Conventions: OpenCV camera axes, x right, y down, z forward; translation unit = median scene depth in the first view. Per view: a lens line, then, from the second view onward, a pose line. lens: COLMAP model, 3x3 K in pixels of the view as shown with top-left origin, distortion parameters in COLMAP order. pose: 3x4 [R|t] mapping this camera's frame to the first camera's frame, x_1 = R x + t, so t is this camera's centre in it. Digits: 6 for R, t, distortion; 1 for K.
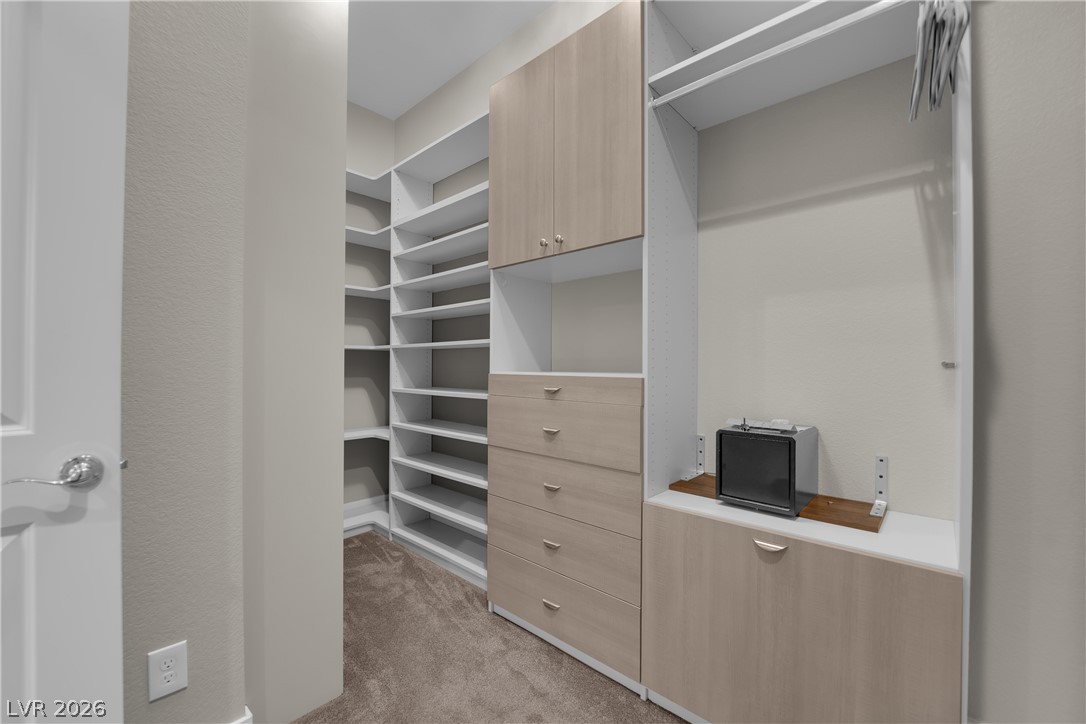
lens RADIAL K [[438.3, 0, 542.9], [0, 438.3, 362.7], [0, 0, 1]] dist [-0.008626, -0.002866]
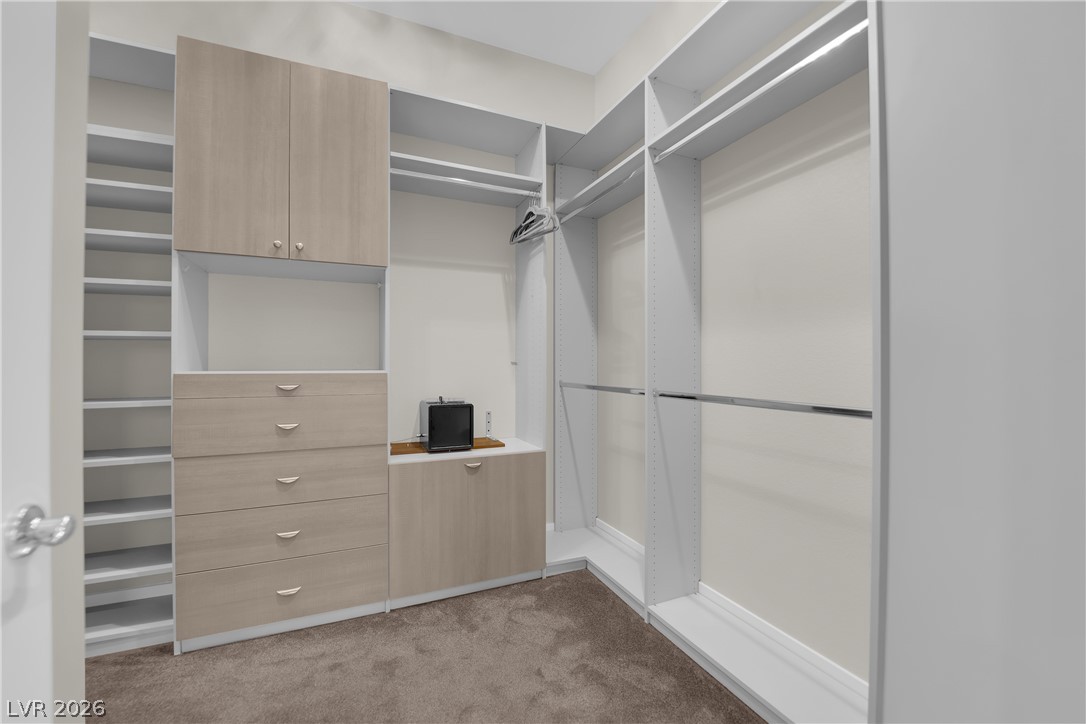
lens RADIAL K [[438.3, 0, 547.0], [0, 438.3, 361.8], [0, 0, 1]] dist [-0.008626, -0.002866]
pose [[0.391324, 0.000728, 0.920253, -0.724320], [-0.002878, 0.999996, 0.000433, -0.001201], [-0.920248, -0.002817, 0.391324, 0.018286]]
